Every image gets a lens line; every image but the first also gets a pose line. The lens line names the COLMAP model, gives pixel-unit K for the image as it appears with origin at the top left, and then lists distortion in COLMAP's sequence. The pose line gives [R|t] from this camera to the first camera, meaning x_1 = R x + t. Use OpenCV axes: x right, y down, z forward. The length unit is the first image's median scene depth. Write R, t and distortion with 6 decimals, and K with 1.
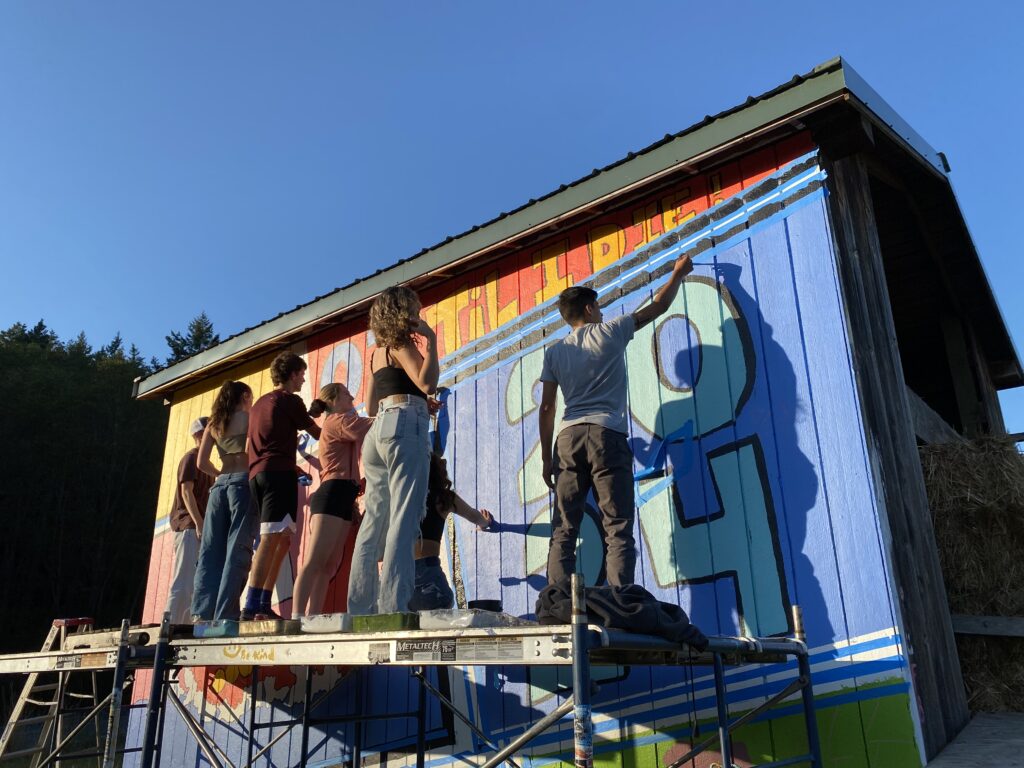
lens RADIAL K [[765.3, 0, 510.8], [0, 765.3, 393.9], [0, 0, 1]] dist [0.068519, -0.085207]
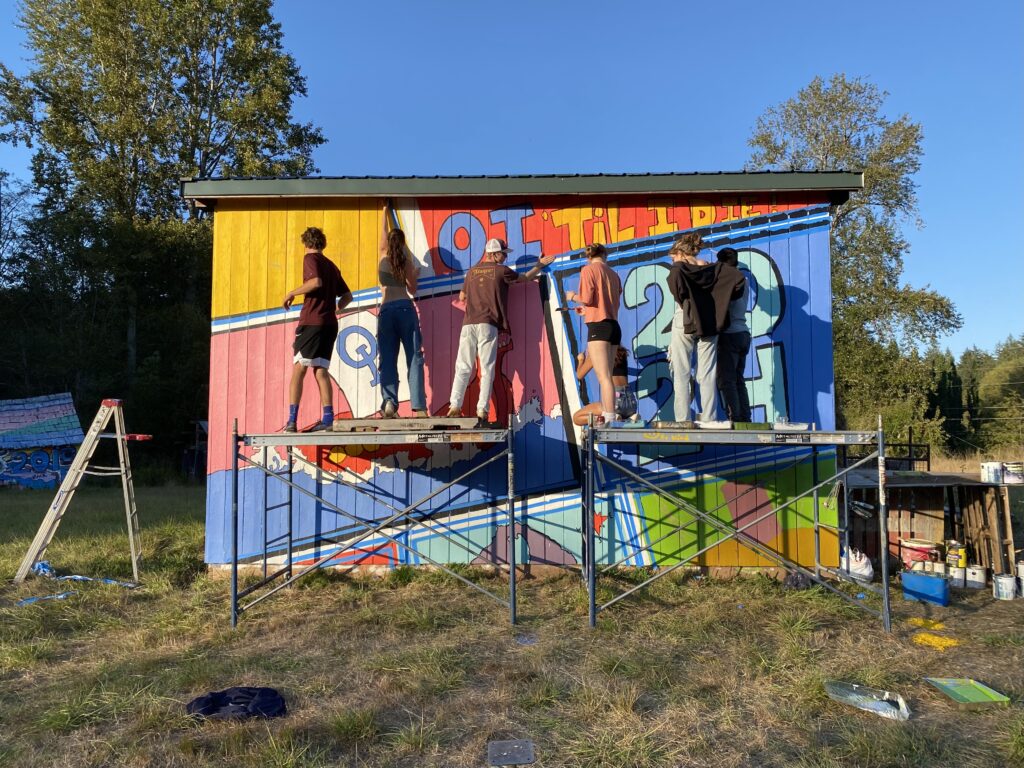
lens RADIAL K [[810.8, 0, 508.1], [0, 810.8, 383.7], [0, 0, 1]] dist [0.077333, -0.111575]
pose [[0.805815, 0.062312, 0.588879, -1.311764], [-0.203565, 0.962992, 0.176658, -0.063695], [-0.556078, -0.262229, 0.788678, -0.291073]]
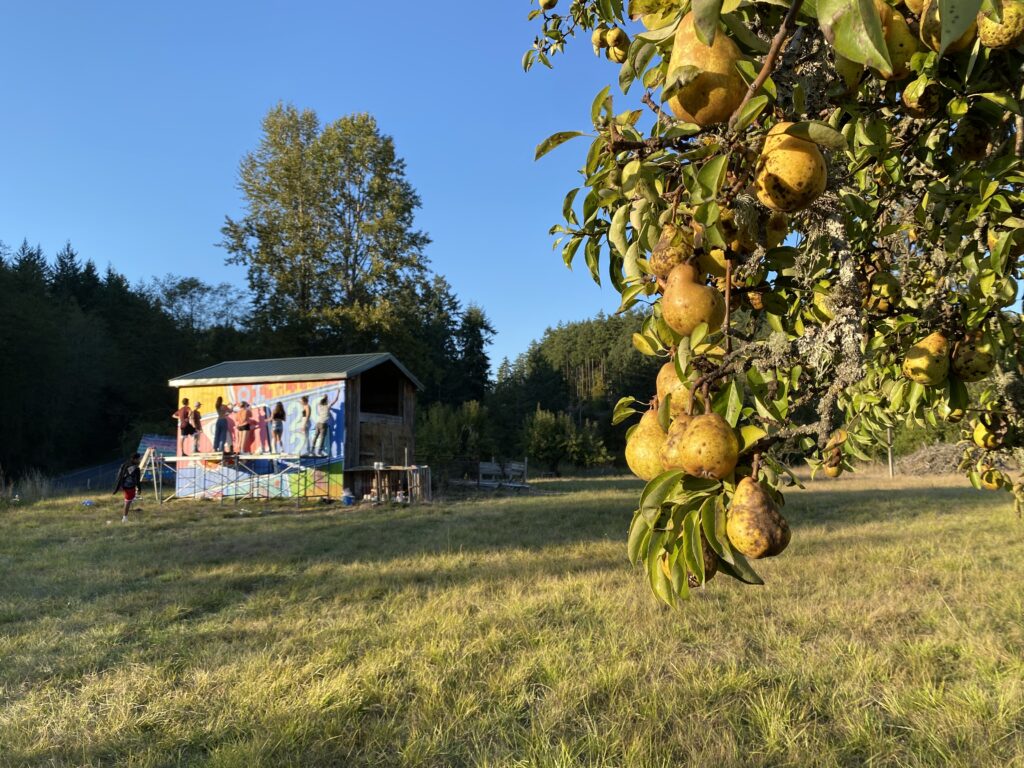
lens RADIAL K [[765.3, 0, 510.8], [0, 765.3, 393.9], [0, 0, 1]] dist [0.068519, -0.085207]
pose [[0.936586, 0.037194, 0.348460, -0.443693], [-0.119365, 0.968750, 0.217427, -1.540433], [-0.329484, -0.245233, 0.911757, -4.582213]]
